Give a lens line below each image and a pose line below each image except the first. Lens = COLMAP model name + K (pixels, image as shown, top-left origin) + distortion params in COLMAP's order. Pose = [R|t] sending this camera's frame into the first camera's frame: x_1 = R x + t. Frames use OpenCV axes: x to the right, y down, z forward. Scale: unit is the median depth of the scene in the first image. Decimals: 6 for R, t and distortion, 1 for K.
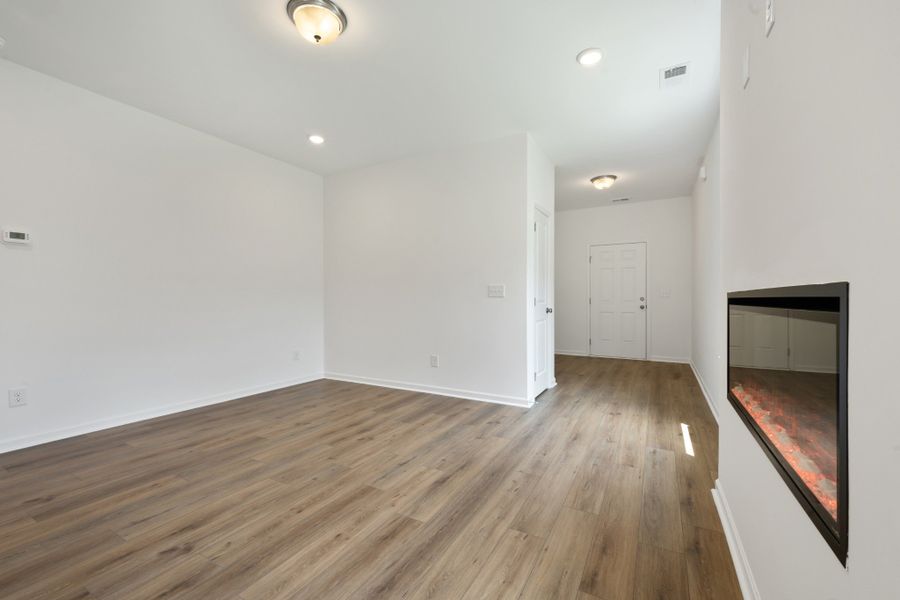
lens RADIAL K [[374.4, 0, 451.5], [0, 374.4, 296.2], [0, 0, 1]] dist [0.001788, 0.000048]
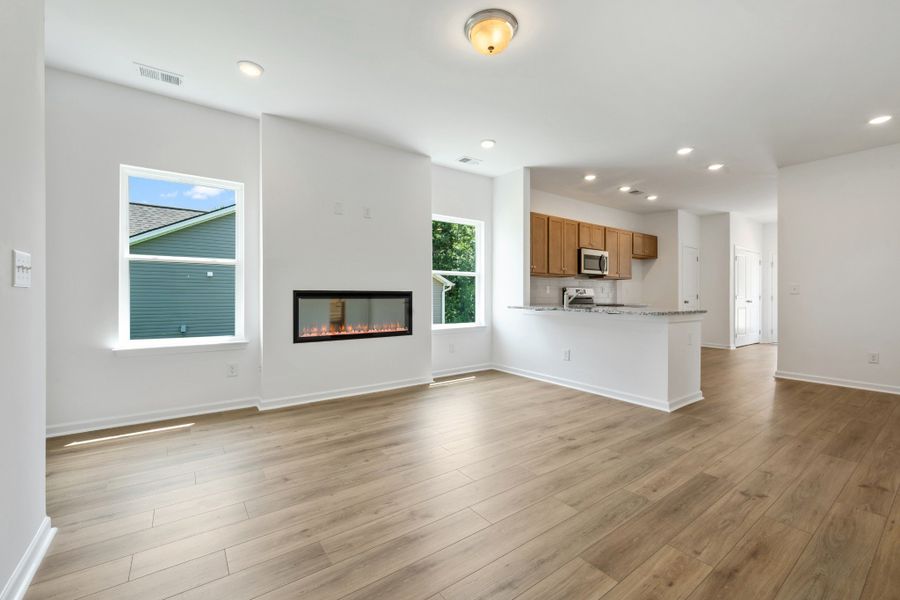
lens RADIAL K [[374.4, 0, 451.5], [0, 374.4, 296.2], [0, 0, 1]] dist [0.001788, 0.000048]
pose [[-0.908152, -0.004536, 0.418616, -0.561363], [-0.006005, 0.999980, -0.002194, 0.013739], [-0.418598, -0.004506, -0.908161, 1.619309]]
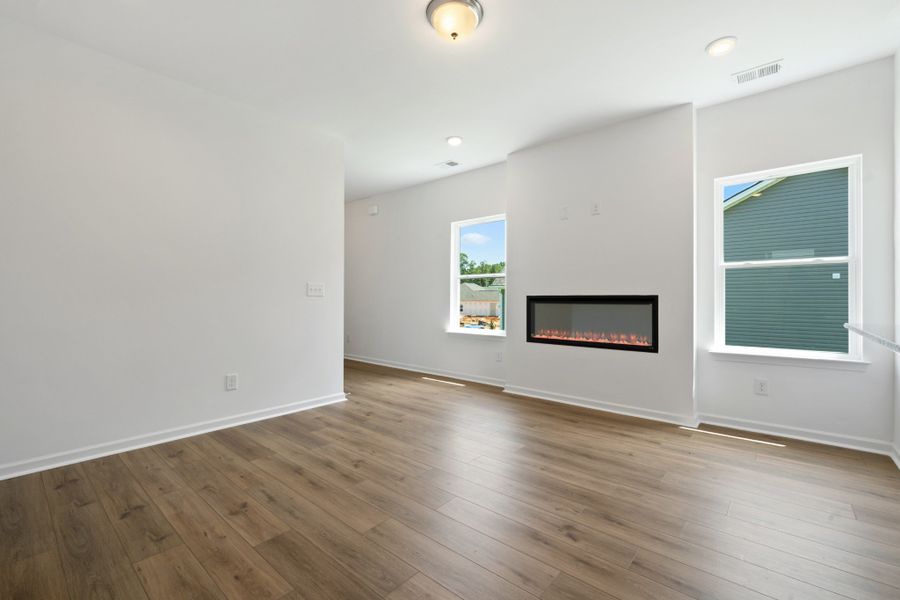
lens RADIAL K [[383.5, 0, 454.7], [0, 383.5, 298.2], [0, 0, 1]] dist [0.000957, -0.000519]
pose [[0.195649, 0.004173, 0.980665, -1.081717], [-0.007151, 0.999970, -0.002829, 0.008428], [-0.980648, -0.006459, 0.195673, 0.644115]]
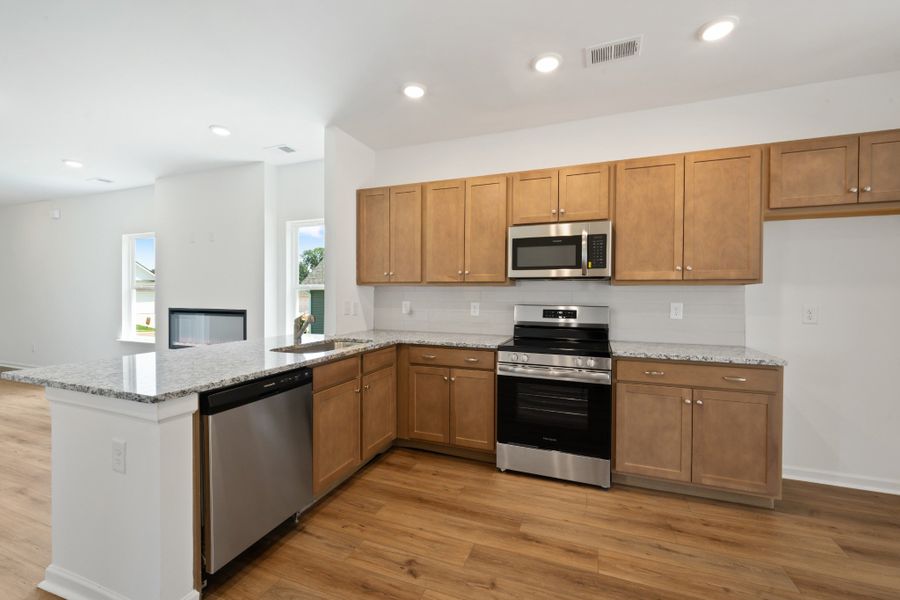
lens RADIAL K [[393.7, 0, 450.0], [0, 393.7, 300.0], [0, 0, 1]] dist [0.000225, -0.000283]
pose [[-0.120813, -0.015999, 0.992546, -1.438967], [-0.007570, 0.999856, 0.015195, -0.080802], [-0.992646, -0.005677, -0.120917, -0.389006]]
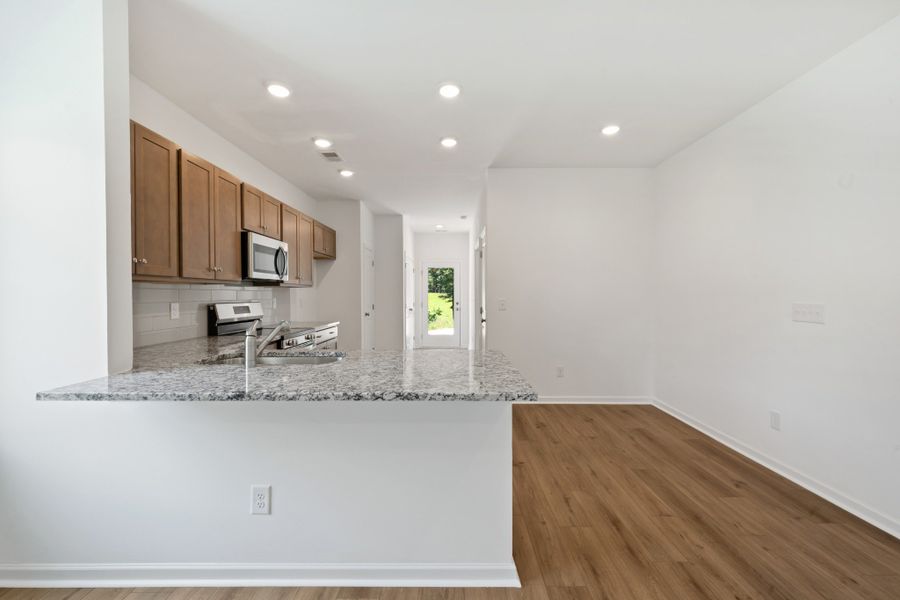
lens RADIAL K [[374.4, 0, 451.5], [0, 374.4, 296.2], [0, 0, 1]] dist [0.001788, 0.000048]
pose [[-0.873736, 0.004234, -0.486381, -0.318448], [0.003432, 0.999991, 0.002539, -0.072967], [0.486387, 0.000549, -0.873743, 0.659973]]
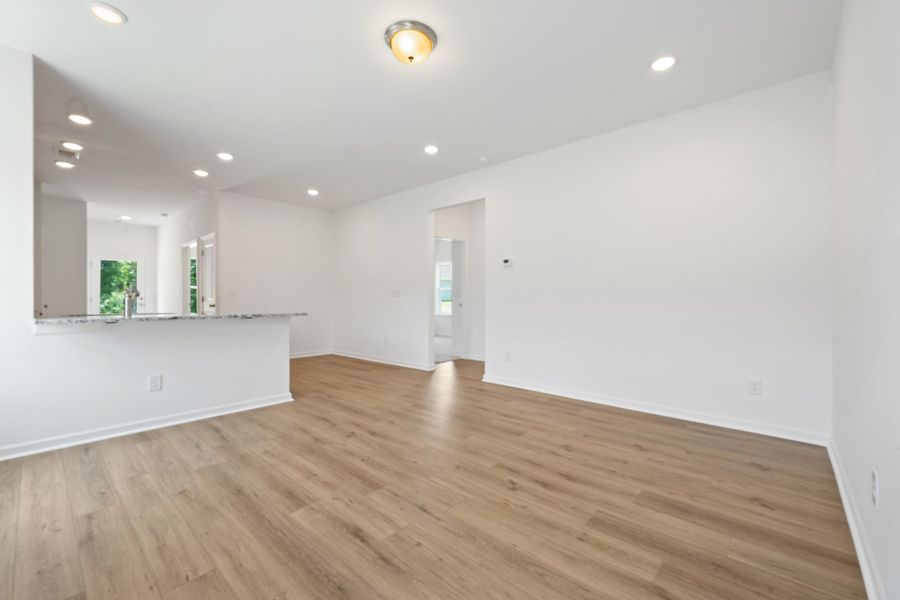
lens RADIAL K [[374.4, 0, 451.5], [0, 374.4, 296.2], [0, 0, 1]] dist [0.001788, 0.000048]
pose [[-0.221575, -0.001742, -0.975142, 0.552041], [0.005247, 0.999982, -0.002978, 0.004206], [0.975129, -0.005776, -0.221562, 1.092644]]
